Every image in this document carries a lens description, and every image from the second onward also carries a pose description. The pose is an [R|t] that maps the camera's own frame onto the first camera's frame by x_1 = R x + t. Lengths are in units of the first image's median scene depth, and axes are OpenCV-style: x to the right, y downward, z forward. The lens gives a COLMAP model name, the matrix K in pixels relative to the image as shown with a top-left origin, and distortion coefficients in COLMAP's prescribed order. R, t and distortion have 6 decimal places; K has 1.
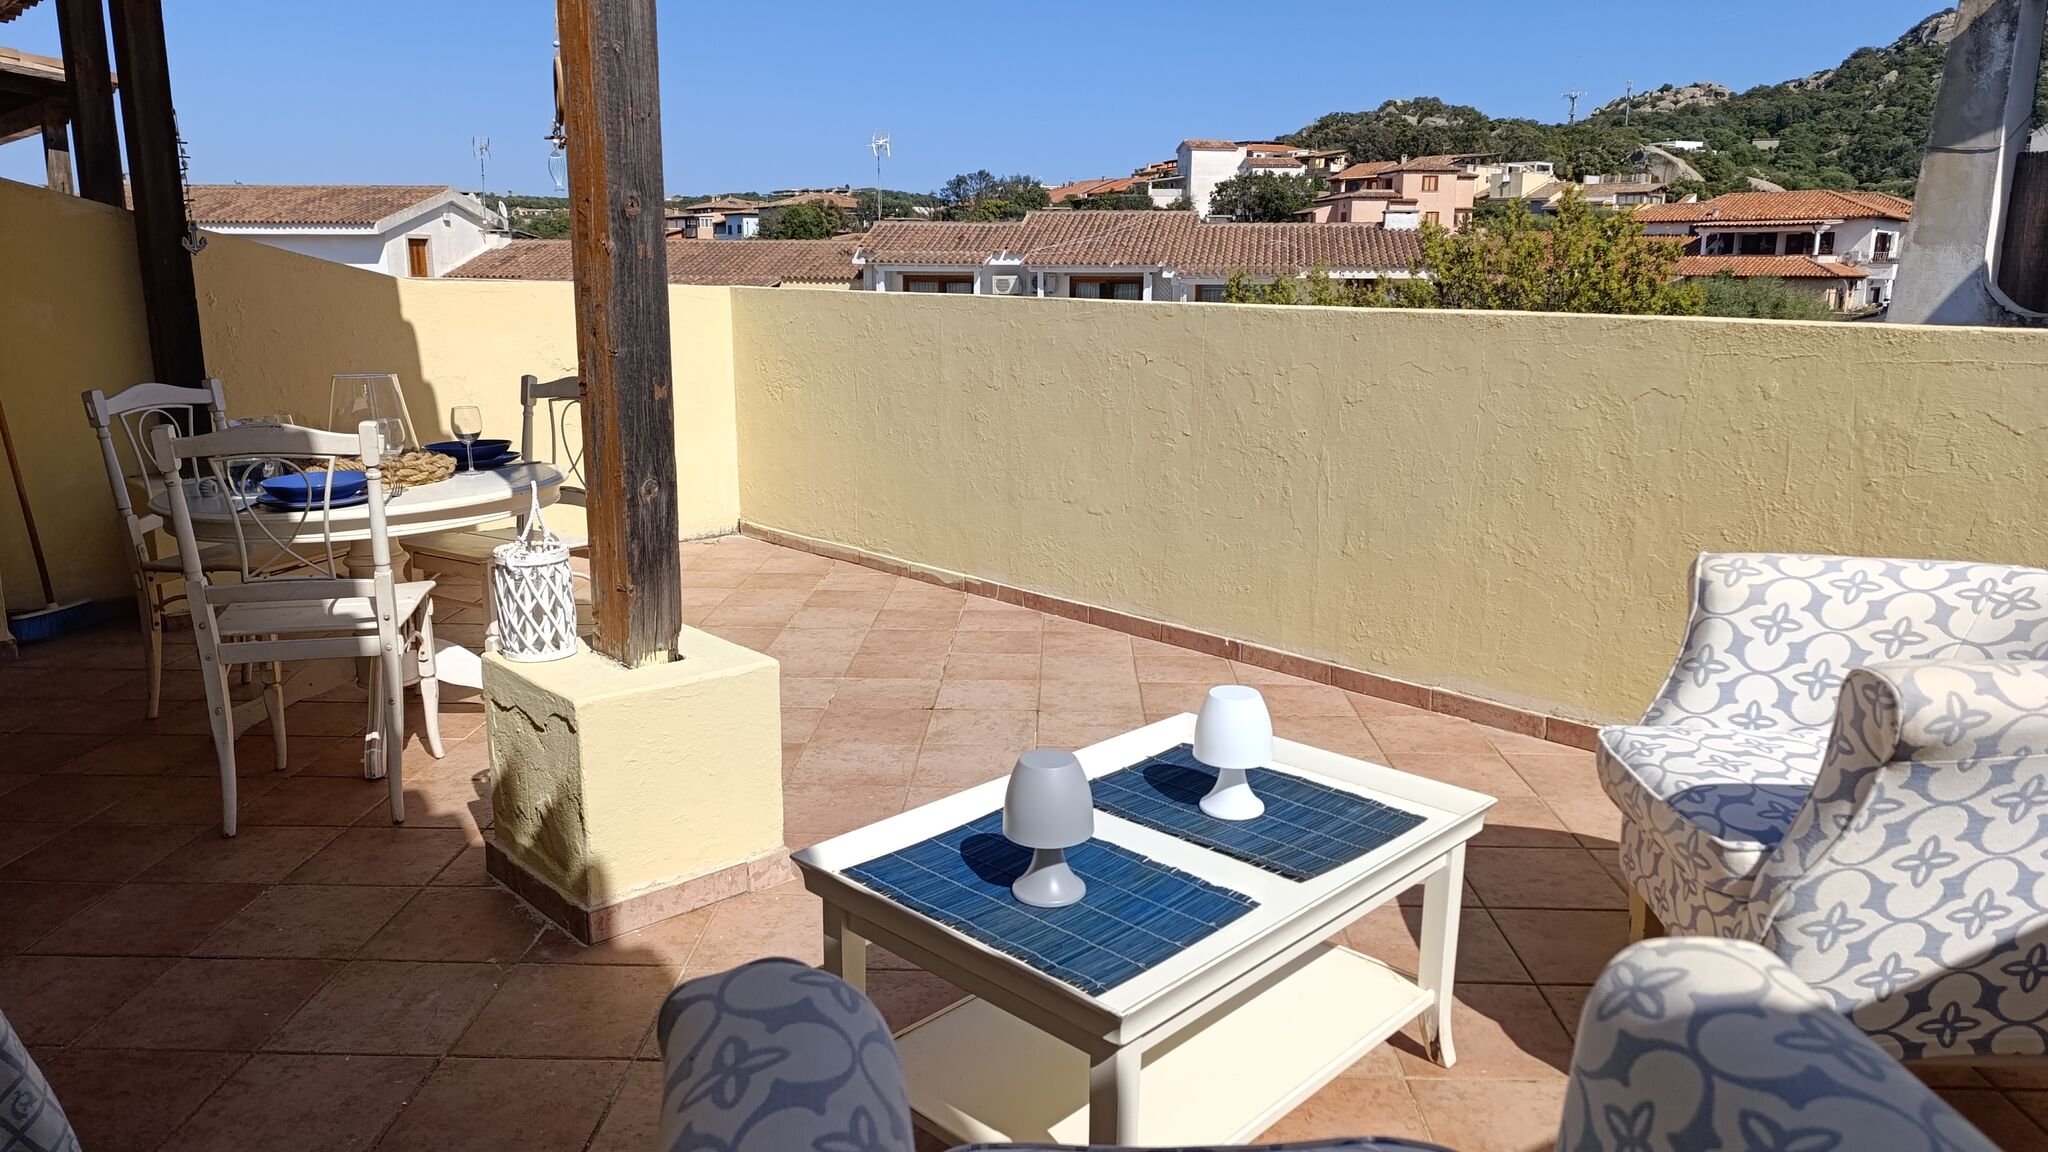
lens RADIAL K [[1399.6, 0, 1026.5], [0, 1399.6, 574.2], [0, 0, 1]] dist [0.042841, -0.044206]
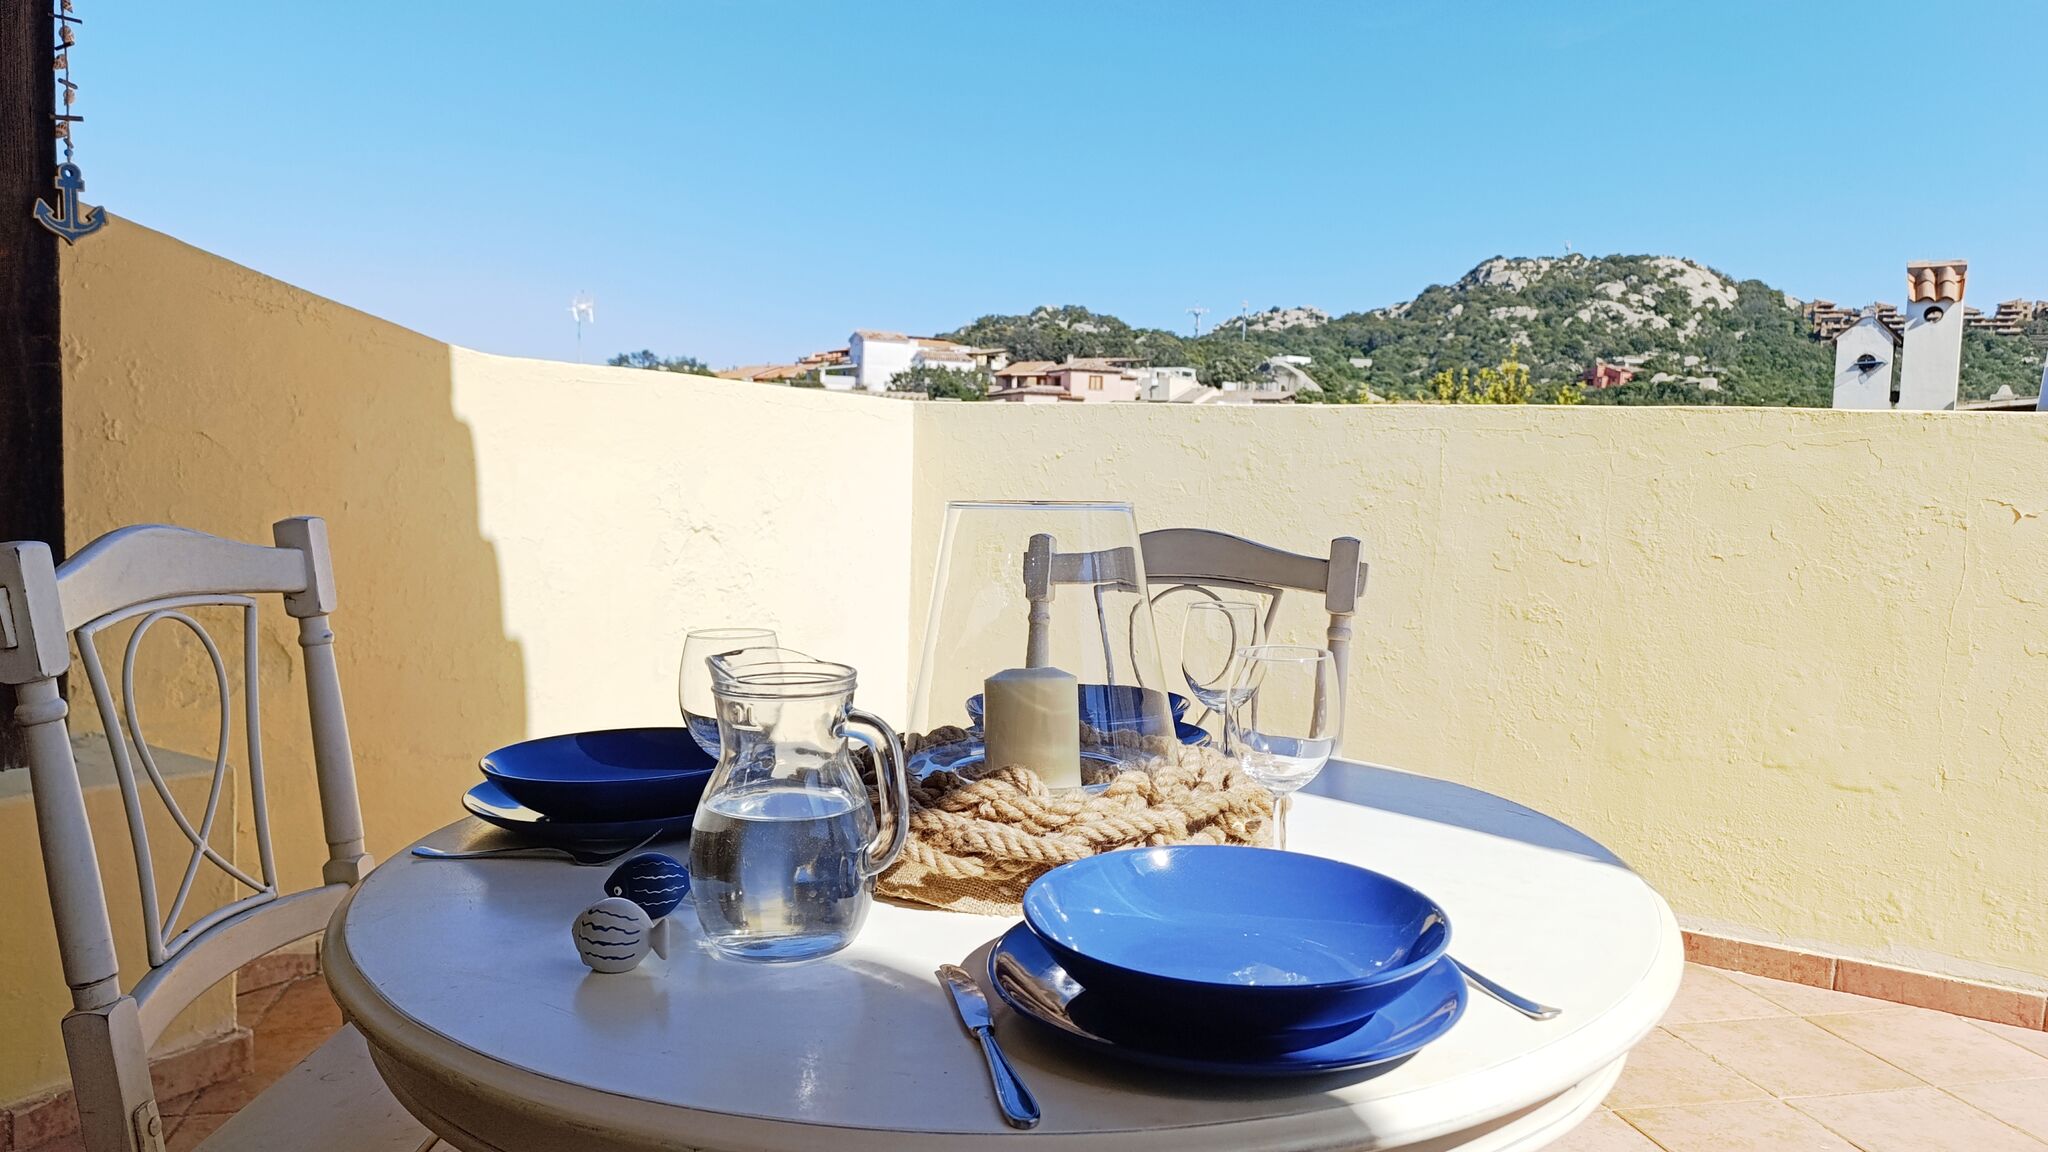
lens RADIAL K [[1408.4, 0, 1028.4], [0, 1408.4, 580.8], [0, 0, 1]] dist [0.058365, -0.076378]
pose [[0.969782, 0.004743, 0.243929, -0.414155], [0.026282, 0.991962, -0.123778, -0.065415], [-0.242555, 0.126449, 0.961862, 0.534364]]
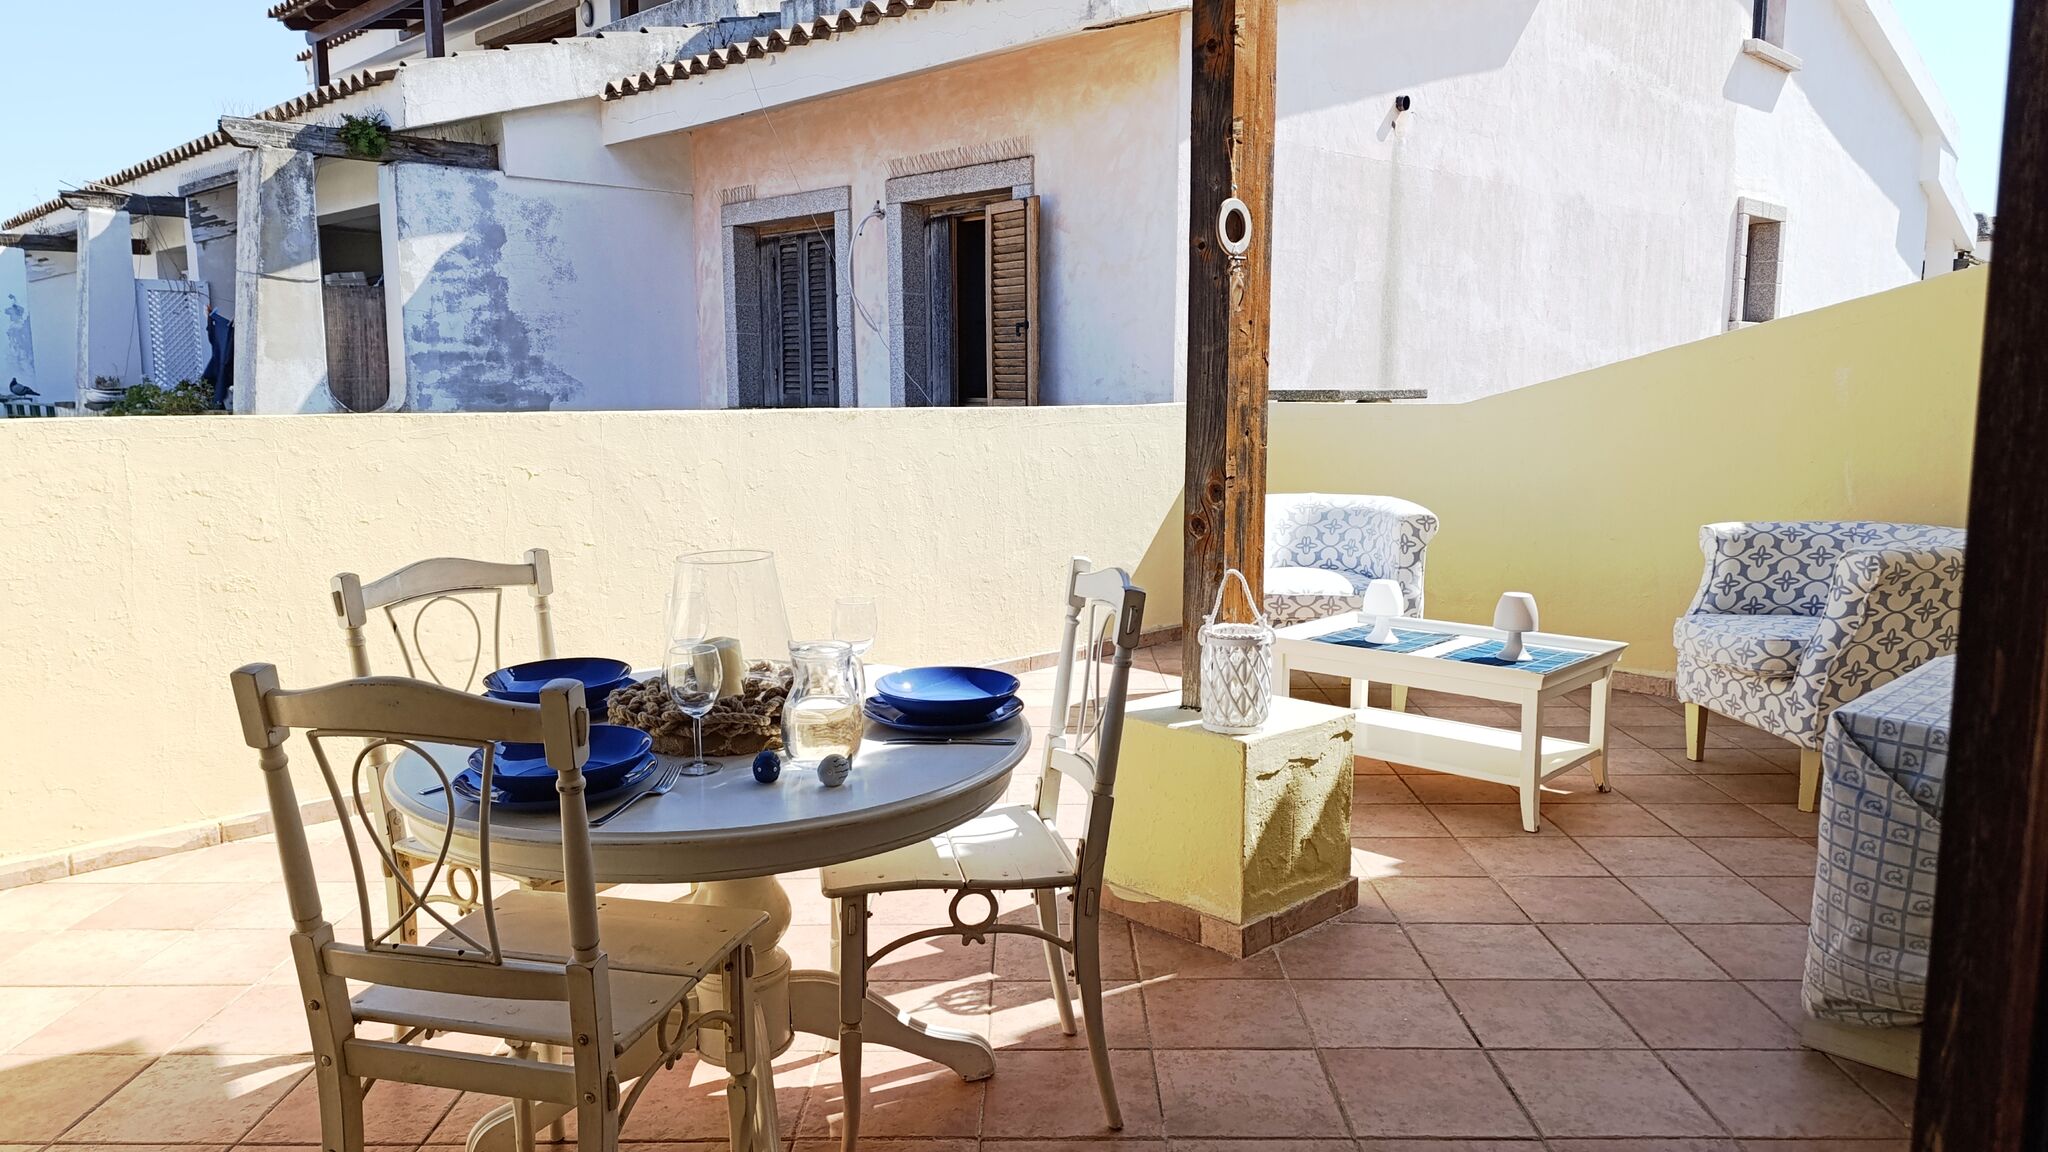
lens RADIAL K [[1405.1, 0, 1020.3], [0, 1405.1, 575.5], [0, 0, 1]] dist [0.050799, -0.056288]
pose [[-0.014168, -0.144221, 0.989444, -0.819576], [0.218997, 0.965070, 0.143804, -0.146260], [-0.975623, 0.218723, 0.017911, 0.653849]]
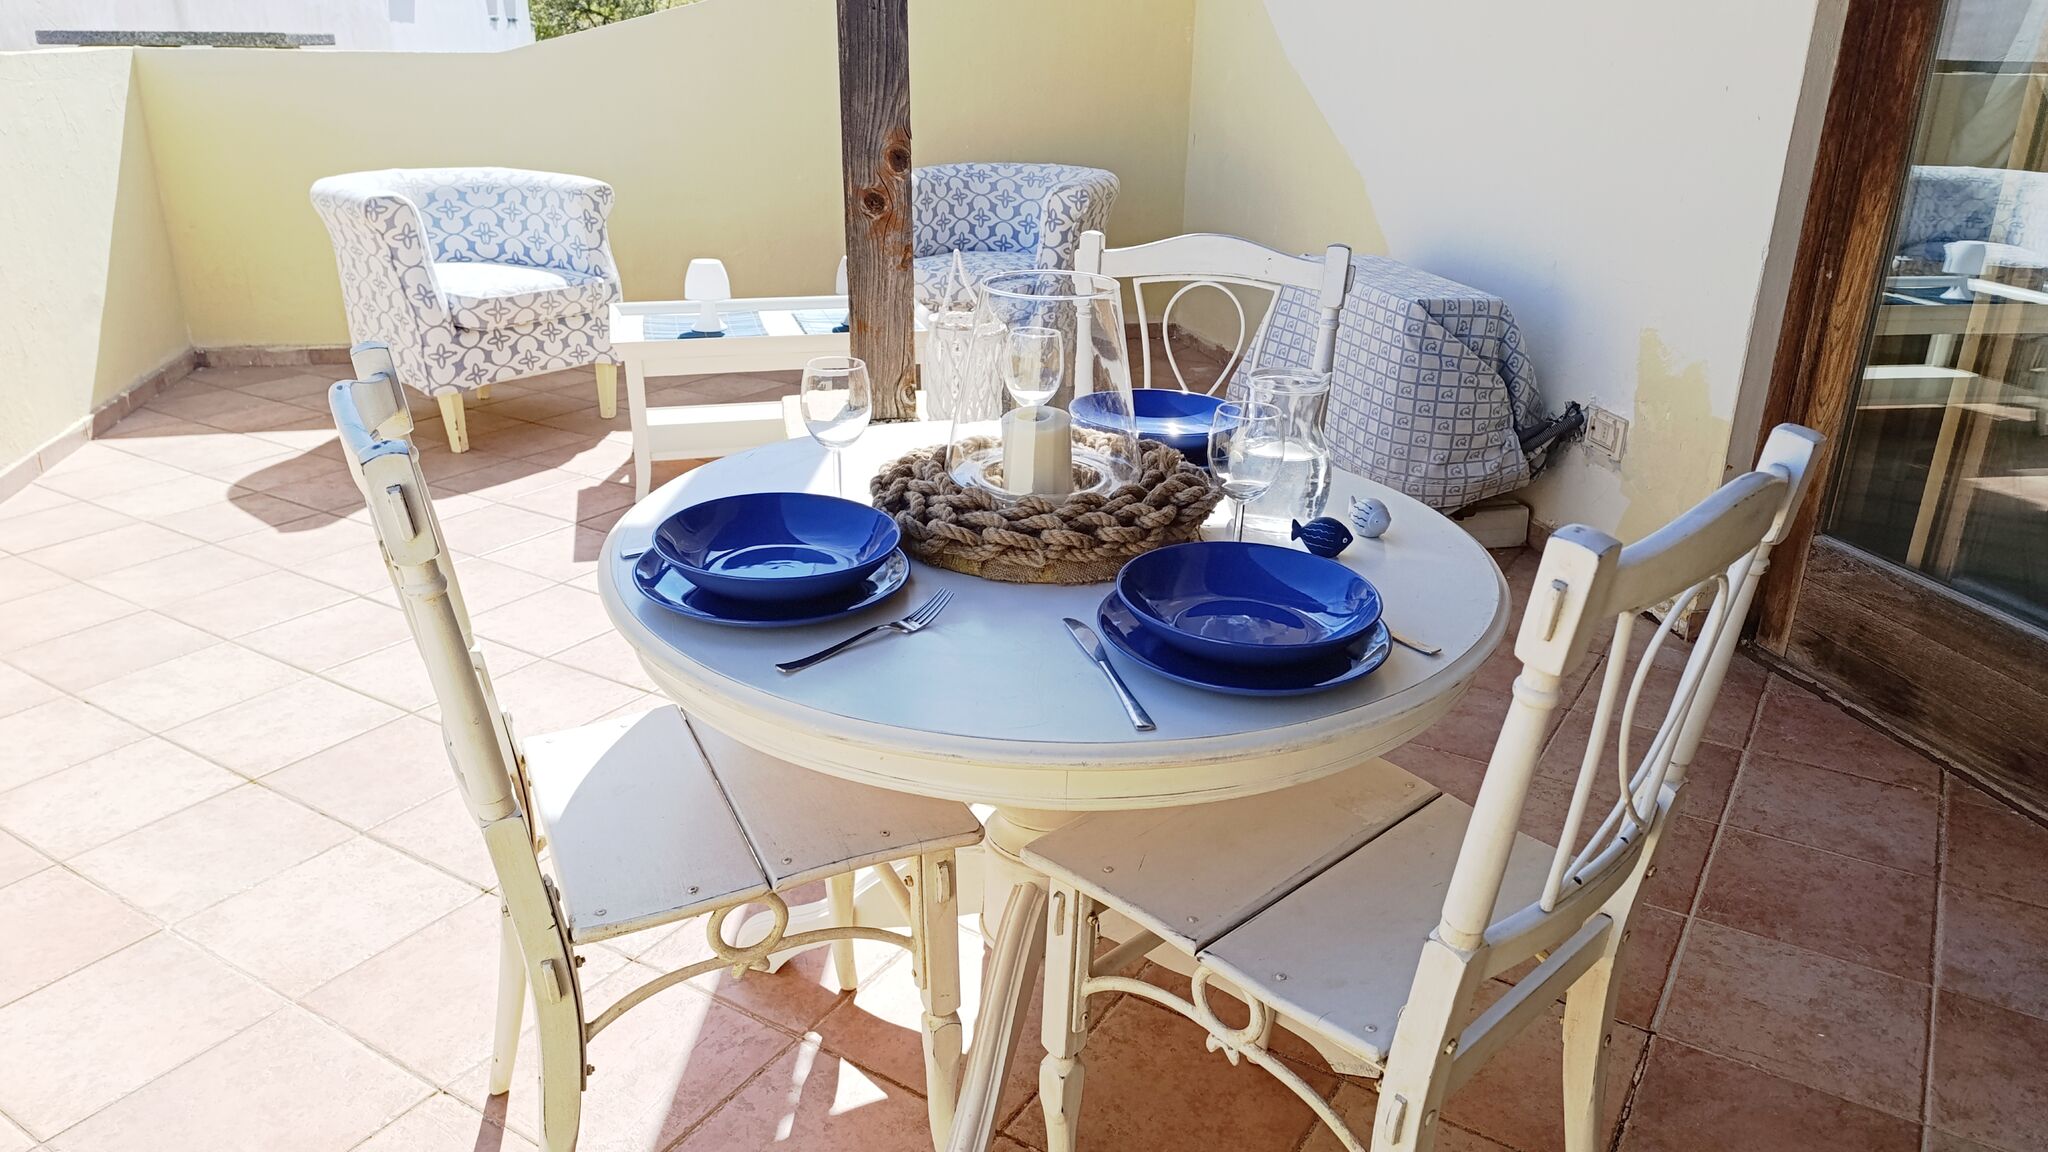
lens RADIAL K [[1408.4, 0, 1028.4], [0, 1408.4, 580.8], [0, 0, 1]] dist [0.058365, -0.076378]
pose [[-0.857754, -0.200280, 0.473440, -0.514829], [0.091725, 0.846573, 0.524309, -0.216456], [-0.505810, 0.493155, -0.707782, 1.016705]]
